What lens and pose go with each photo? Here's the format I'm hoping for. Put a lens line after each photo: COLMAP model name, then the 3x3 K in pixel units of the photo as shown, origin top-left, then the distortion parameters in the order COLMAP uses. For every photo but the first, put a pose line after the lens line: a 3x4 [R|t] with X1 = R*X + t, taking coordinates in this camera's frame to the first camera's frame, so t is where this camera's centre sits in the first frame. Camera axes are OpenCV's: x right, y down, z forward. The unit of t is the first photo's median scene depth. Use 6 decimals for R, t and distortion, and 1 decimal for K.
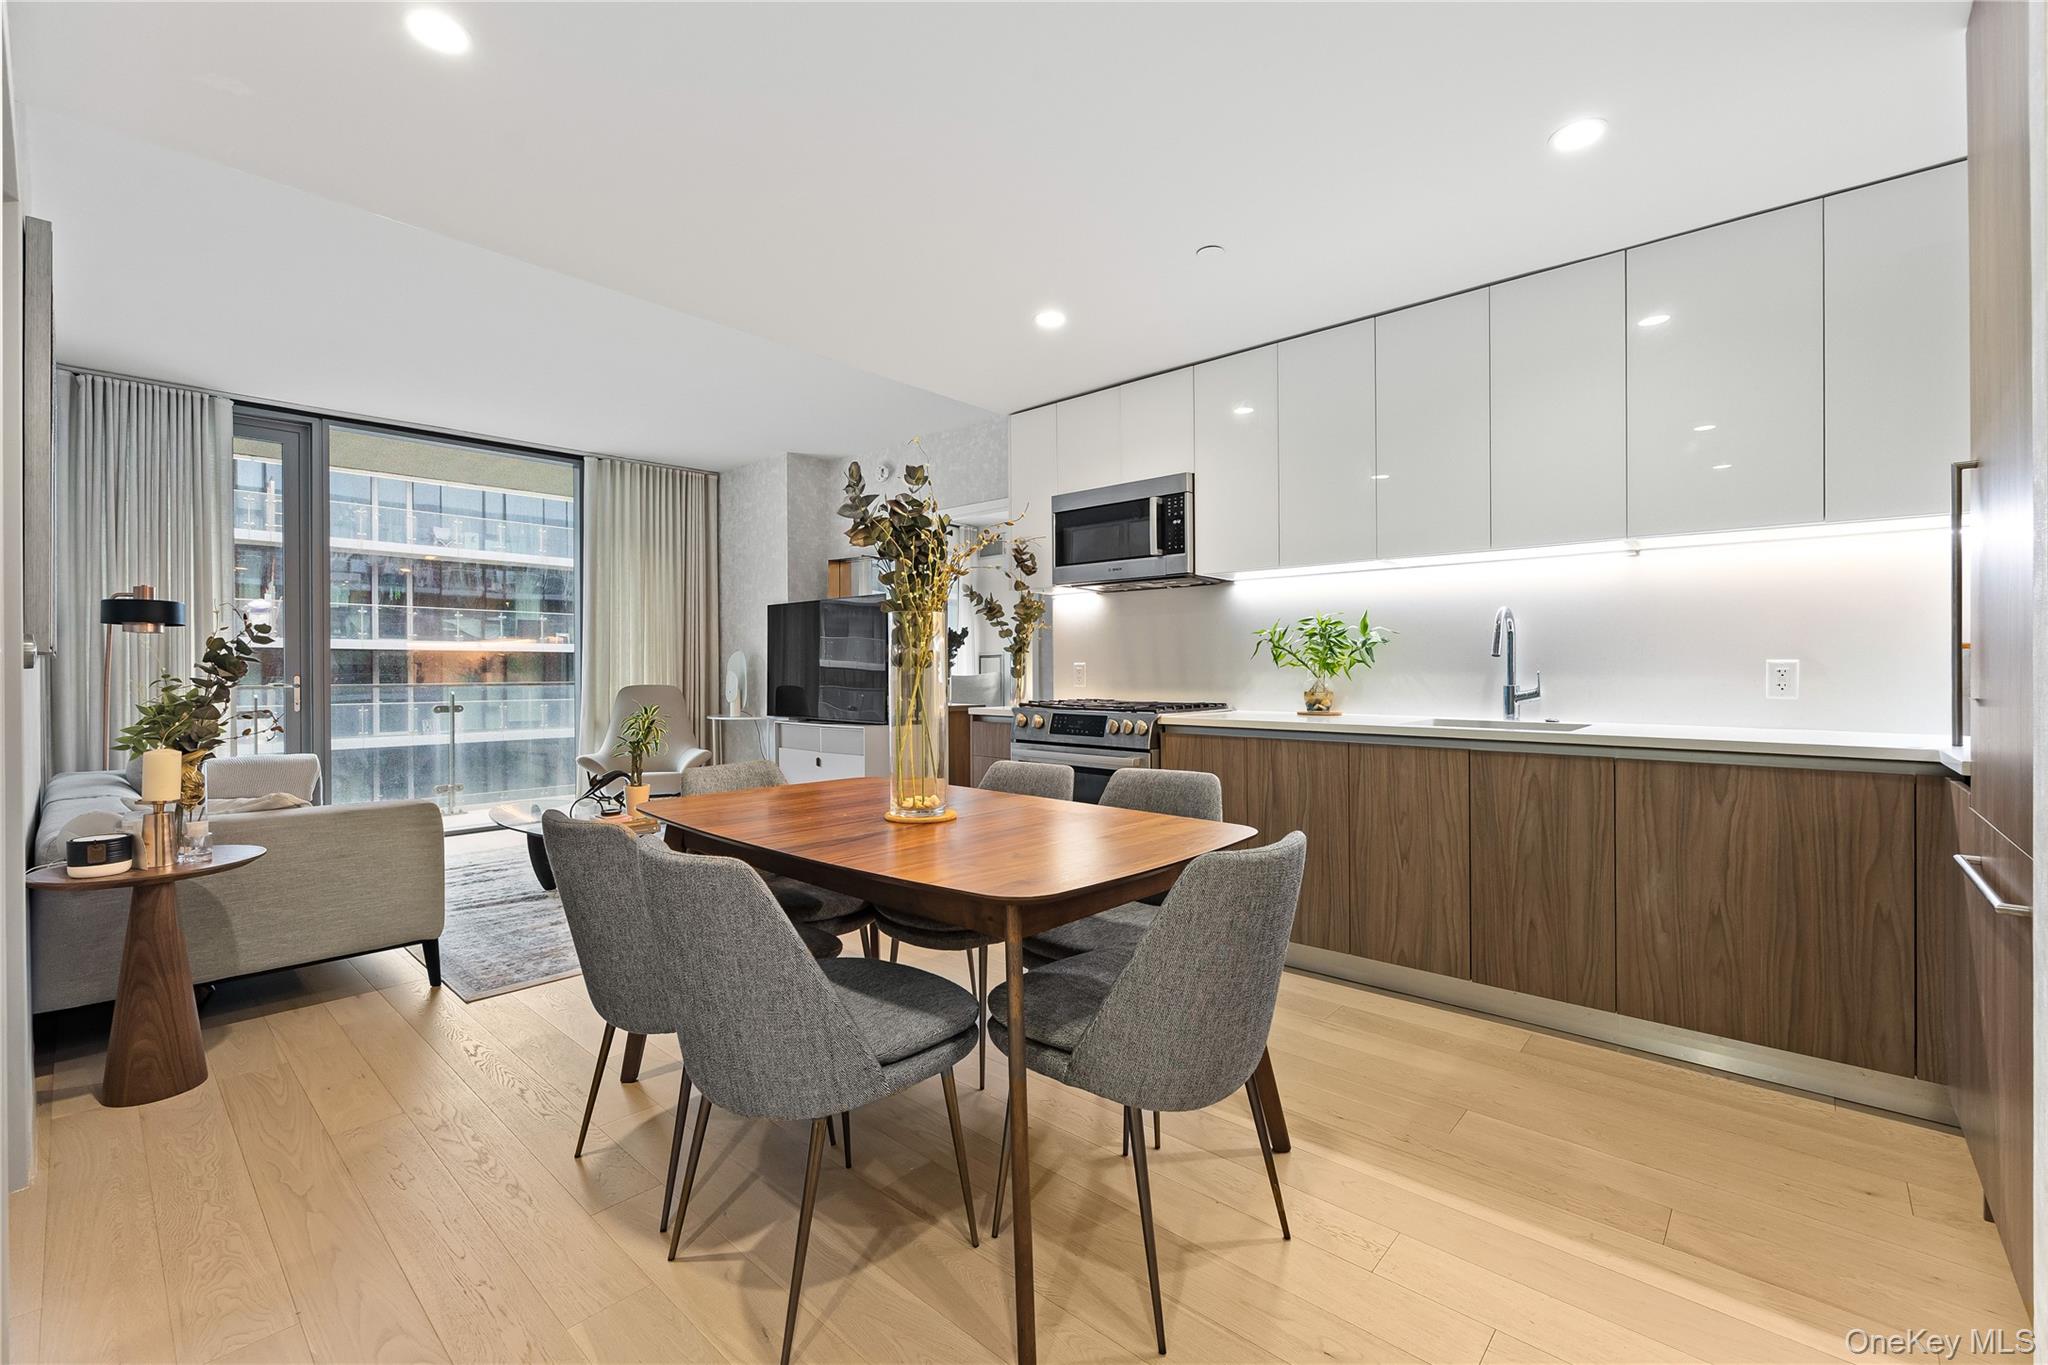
lens RADIAL K [[827.6, 0, 1024.0], [0, 827.6, 670.1], [0, 0, 1]] dist [-0.002373, -0.000363]
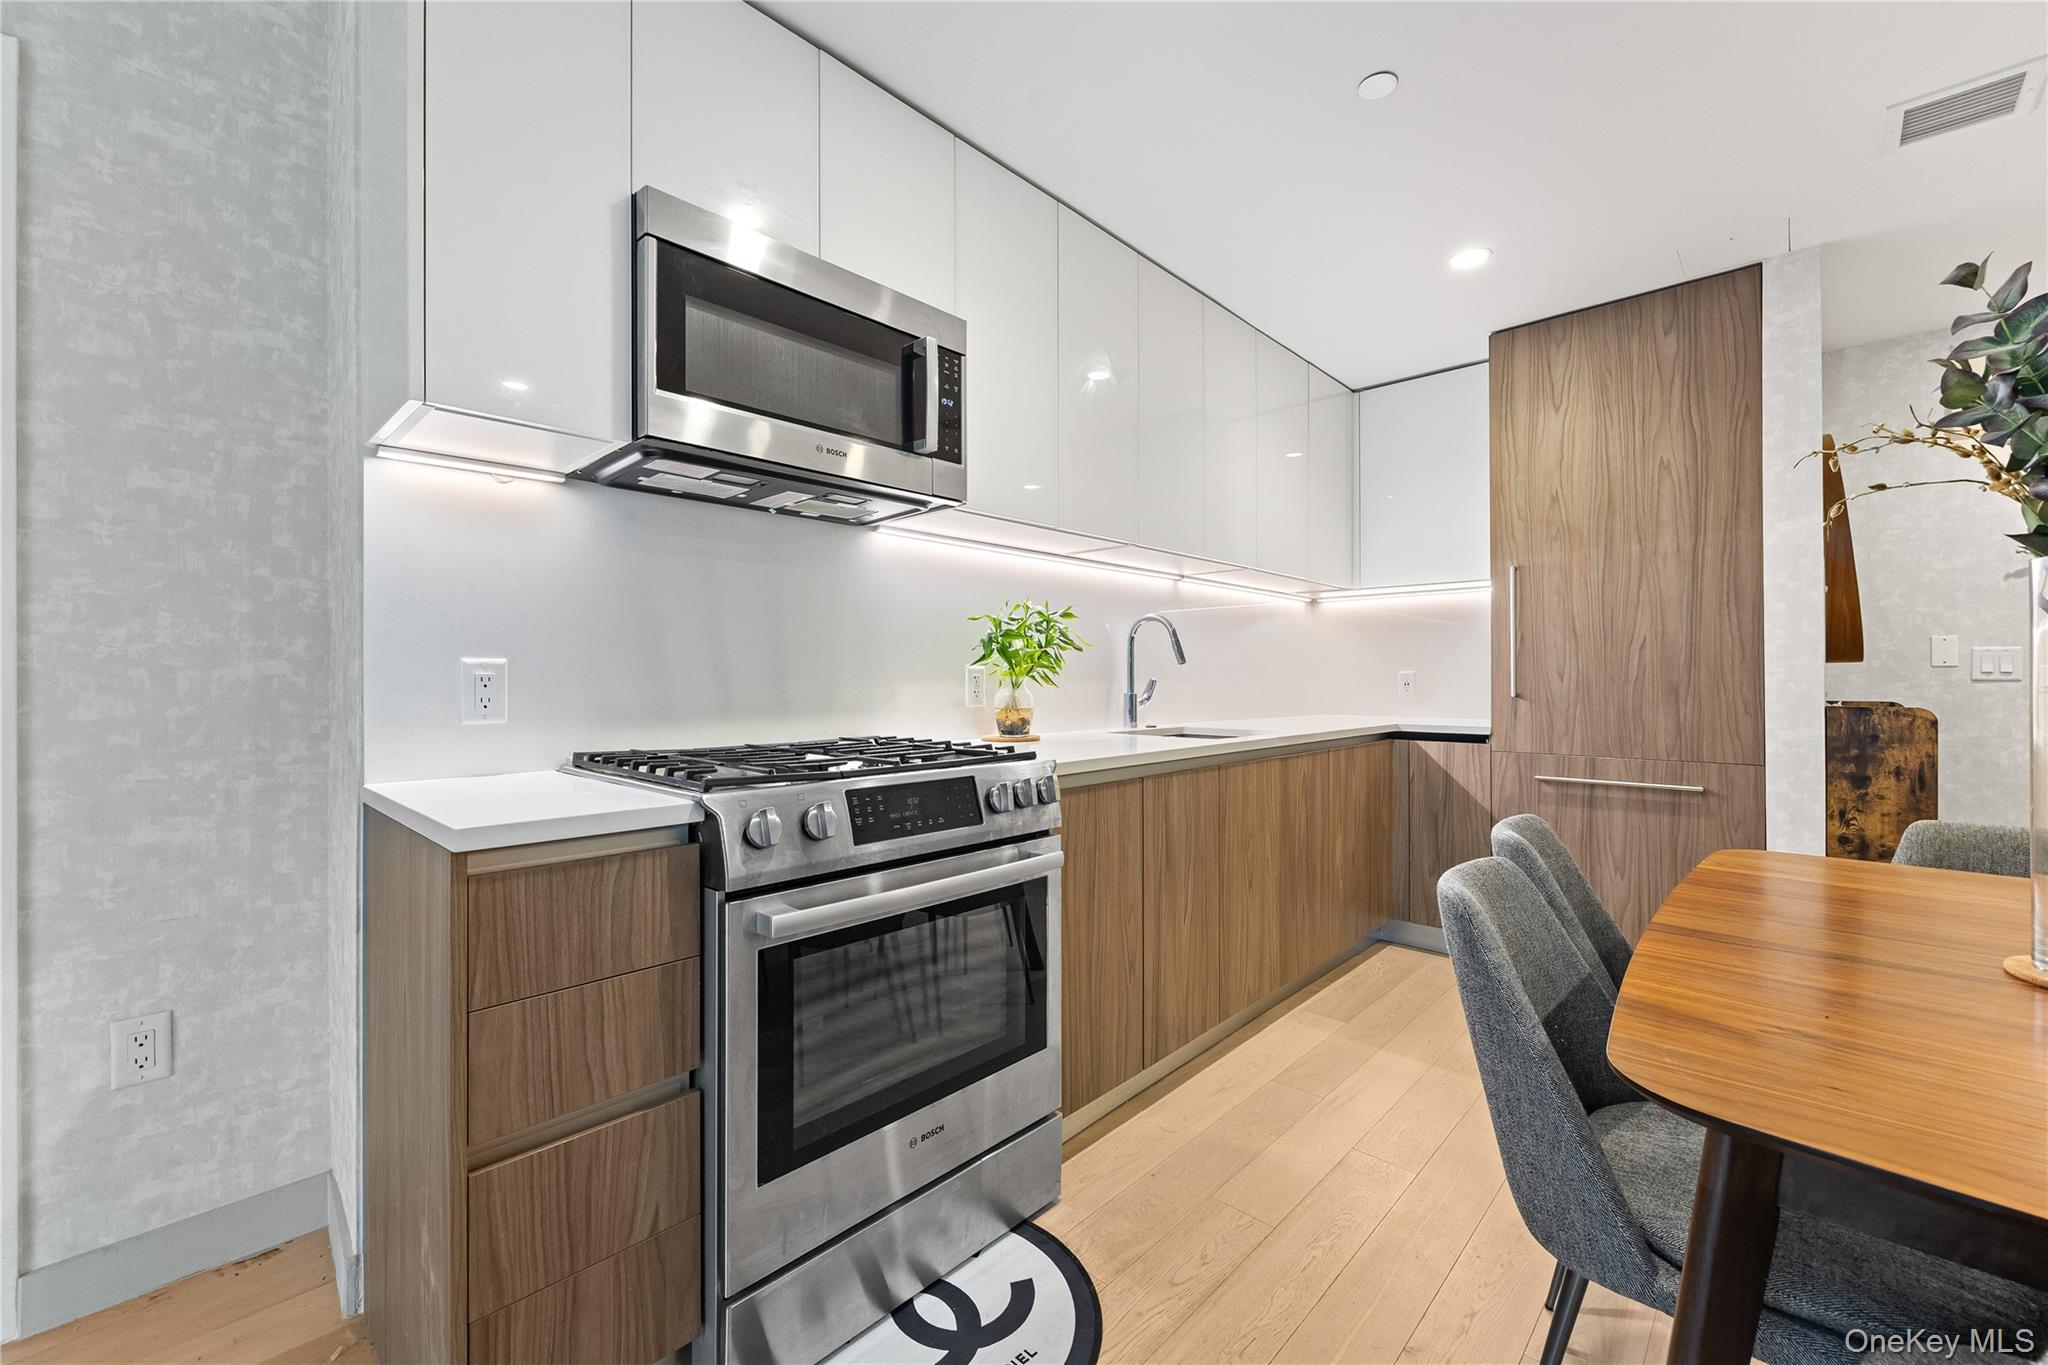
lens RADIAL K [[827.6, 0, 1003.3], [0, 827.6, 676.1], [0, 0, 1]] dist [-0.002373, -0.000363]
pose [[0.051080, 0.003854, 0.998687, -0.280363], [0.001317, 0.999991, -0.003927, 0.001091], [-0.998694, 0.001516, 0.051075, 0.745608]]
